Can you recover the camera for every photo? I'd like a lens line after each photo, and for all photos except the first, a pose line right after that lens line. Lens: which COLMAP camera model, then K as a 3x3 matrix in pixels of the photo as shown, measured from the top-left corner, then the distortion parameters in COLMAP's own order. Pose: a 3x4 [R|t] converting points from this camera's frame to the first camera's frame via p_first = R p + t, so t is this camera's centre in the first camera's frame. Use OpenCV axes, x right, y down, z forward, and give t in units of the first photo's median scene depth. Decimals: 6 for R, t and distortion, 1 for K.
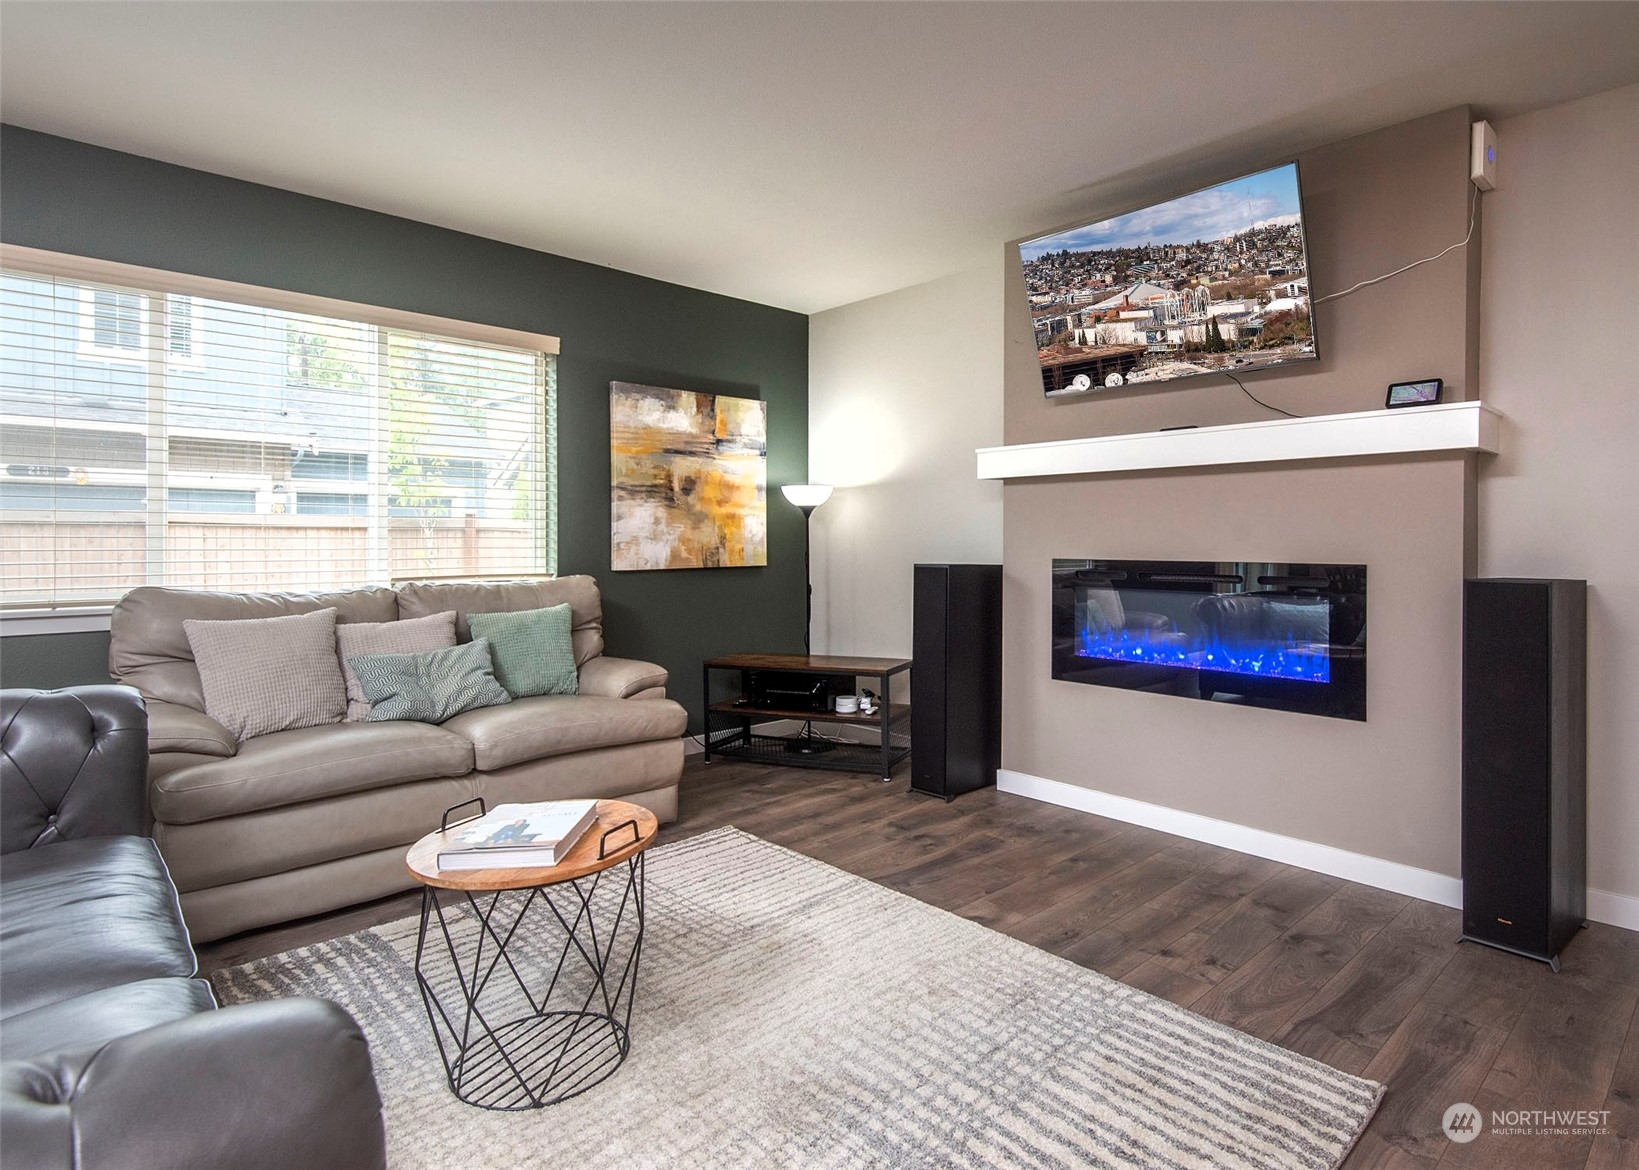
lens RADIAL K [[865.0, 0, 947.7], [0, 865.0, 546.6], [0, 0, 1]] dist [0.039361, -0.000127]
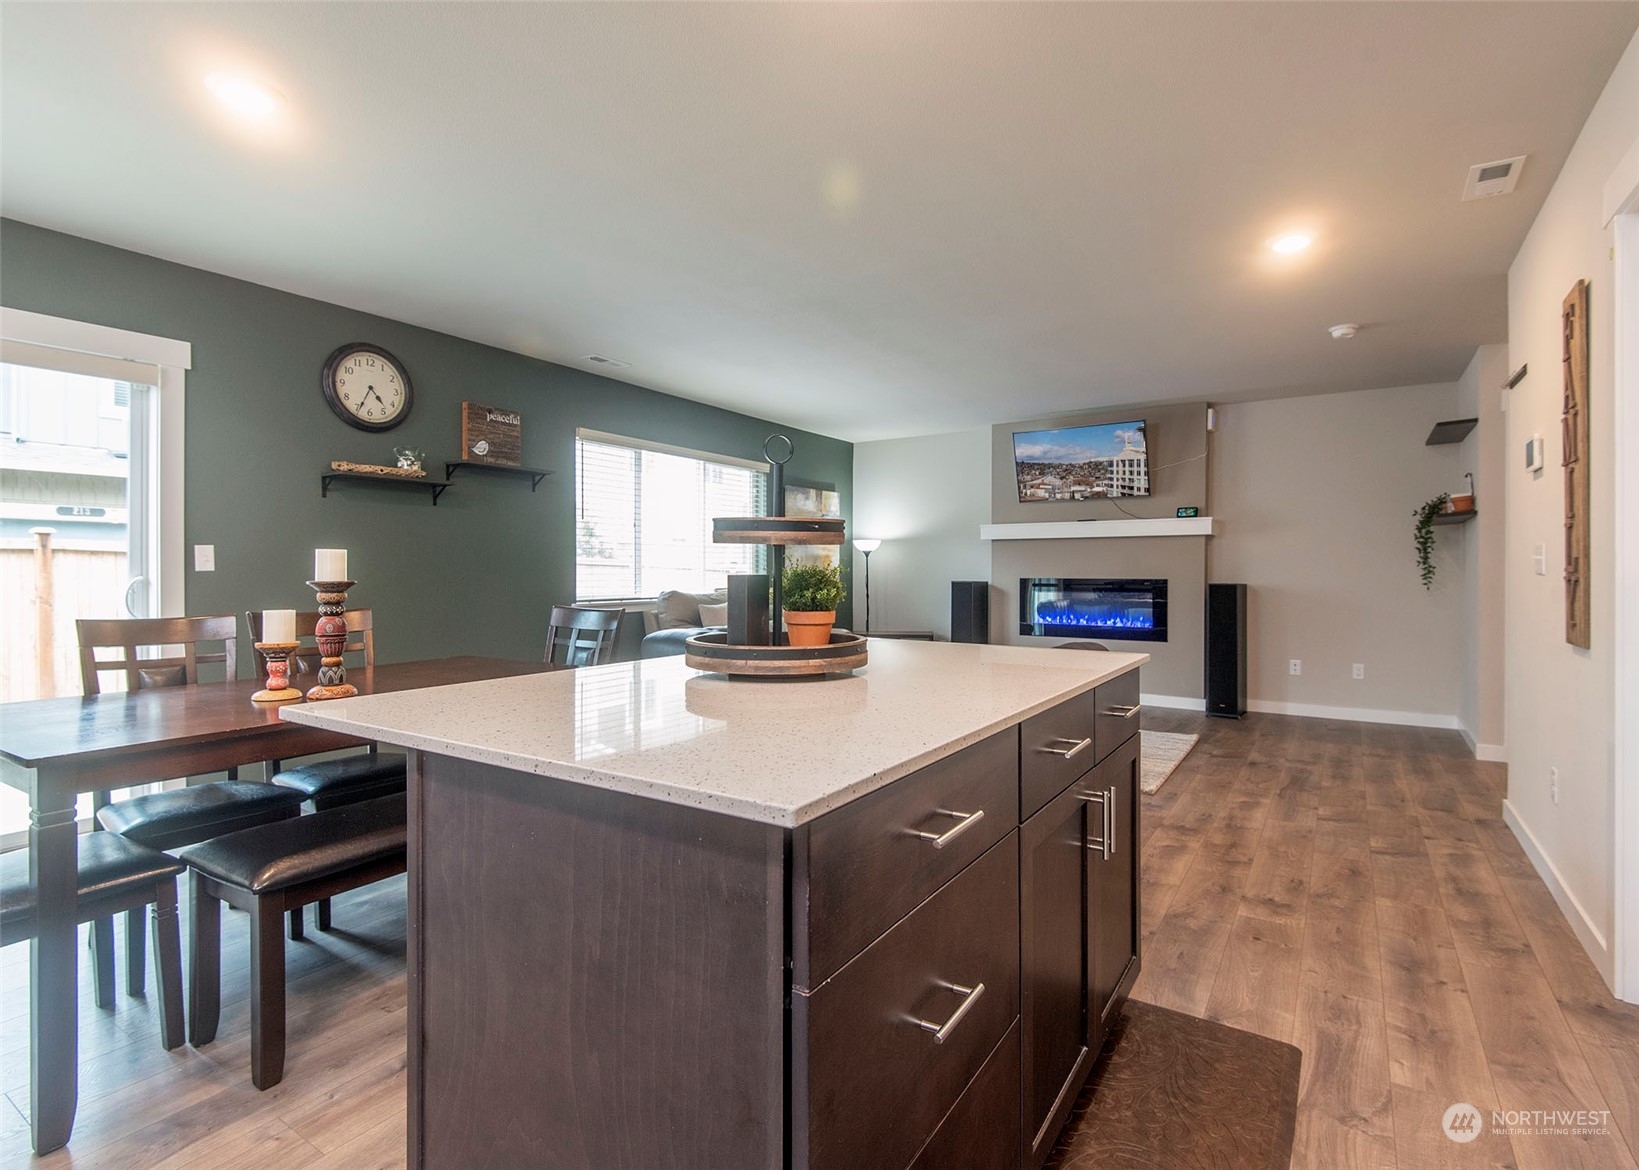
lens RADIAL K [[769.9, 0, 863.7], [0, 769.9, 576.0], [0, 0, 1]] dist [0.000572, -0.000495]
pose [[0.977476, -0.000866, 0.211047, -0.621772], [0.000980, 0.999999, -0.000437, 0.008637], [-0.211046, 0.000634, 0.977476, -0.709194]]
